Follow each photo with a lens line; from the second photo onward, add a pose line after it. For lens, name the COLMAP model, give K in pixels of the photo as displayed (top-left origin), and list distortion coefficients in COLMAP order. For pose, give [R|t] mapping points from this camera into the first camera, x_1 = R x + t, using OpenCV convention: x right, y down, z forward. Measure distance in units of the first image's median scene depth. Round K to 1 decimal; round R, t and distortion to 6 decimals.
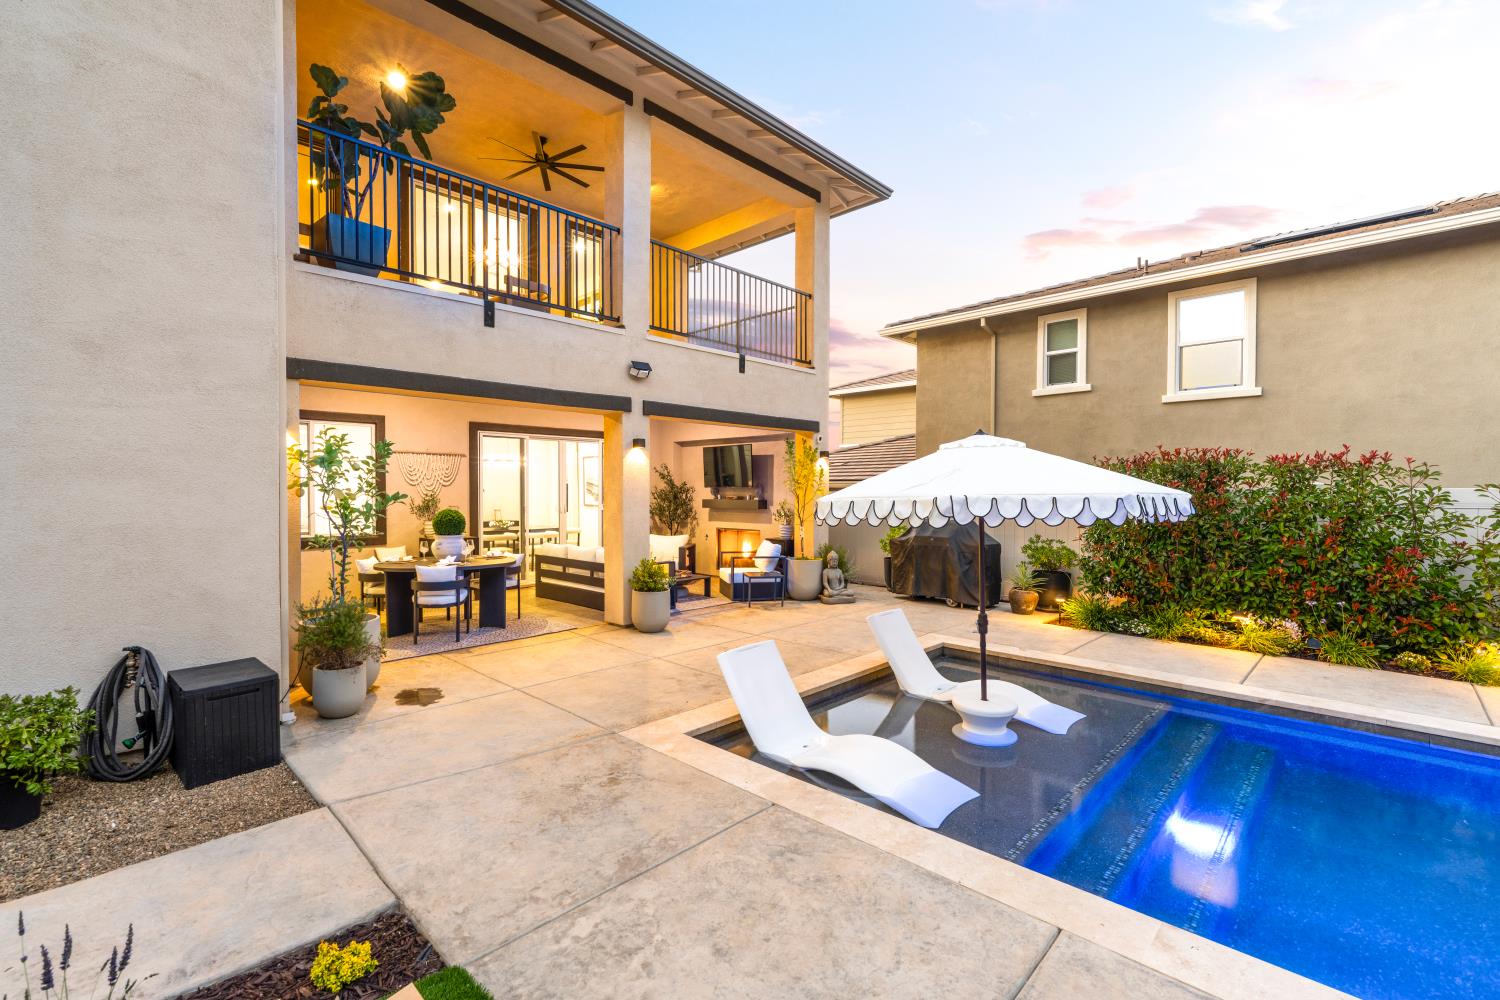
lens RADIAL K [[653.1, 0, 736.5], [0, 653.1, 500.9], [0, 0, 1]] dist [-0.003268, -0.000123]
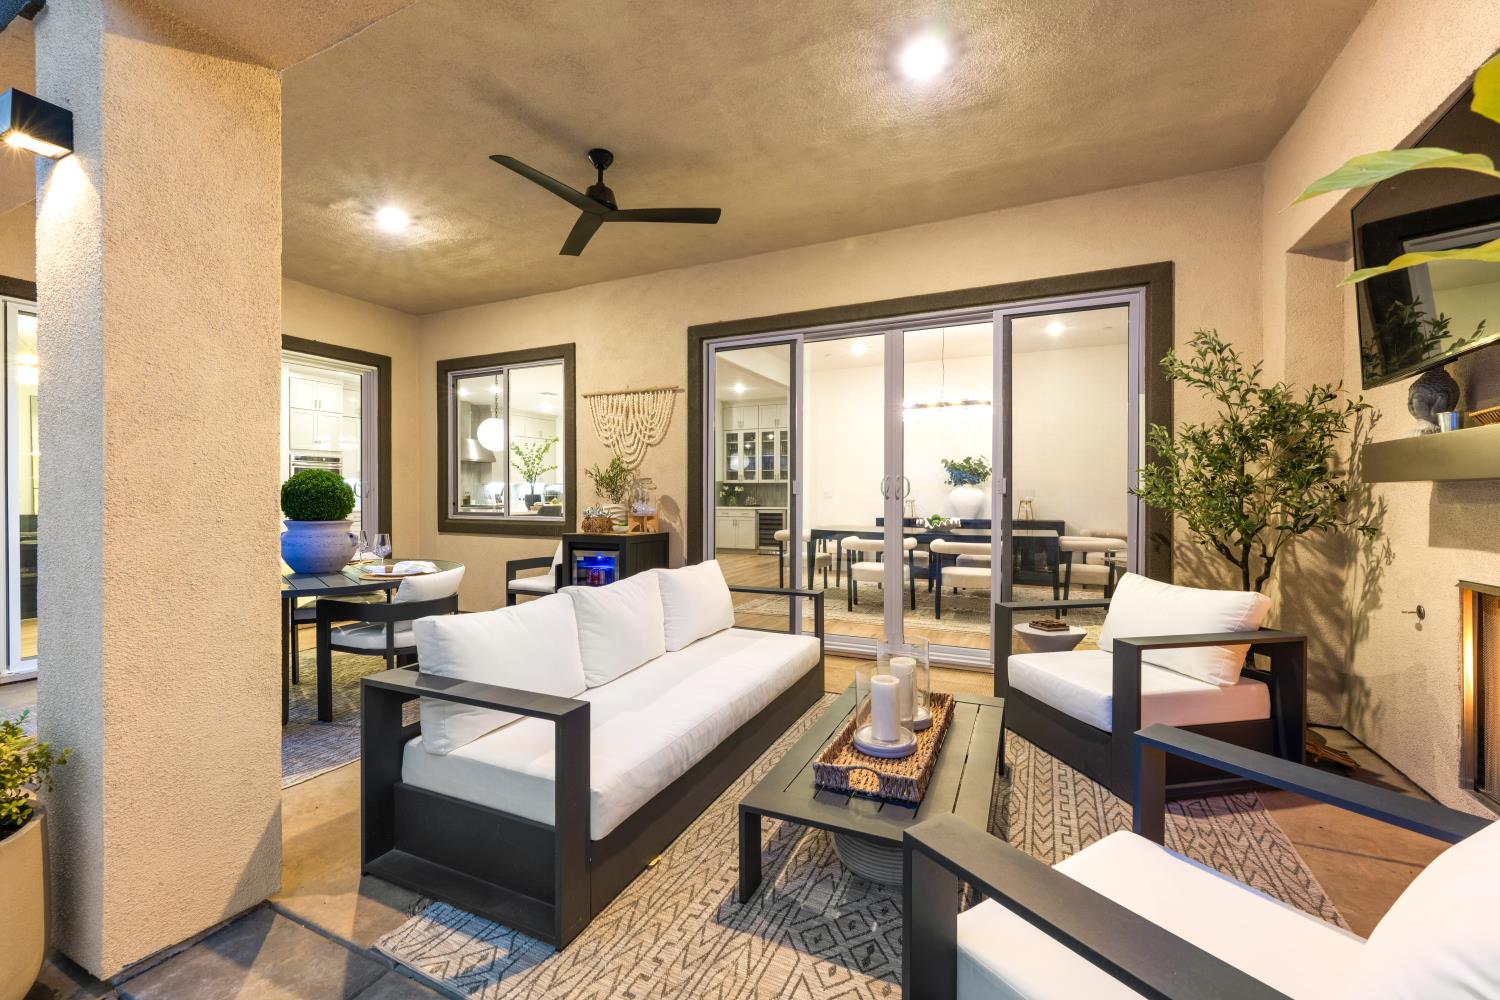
lens RADIAL K [[607.0, 0, 751.2], [0, 607.0, 501.4], [0, 0, 1]] dist [0.002976, -0.000193]
pose [[0.320728, 0.002967, -0.947167, 0.090142], [-0.014677, 0.999891, -0.001837, 0.024127], [0.947058, 0.014490, 0.320736, 0.853621]]
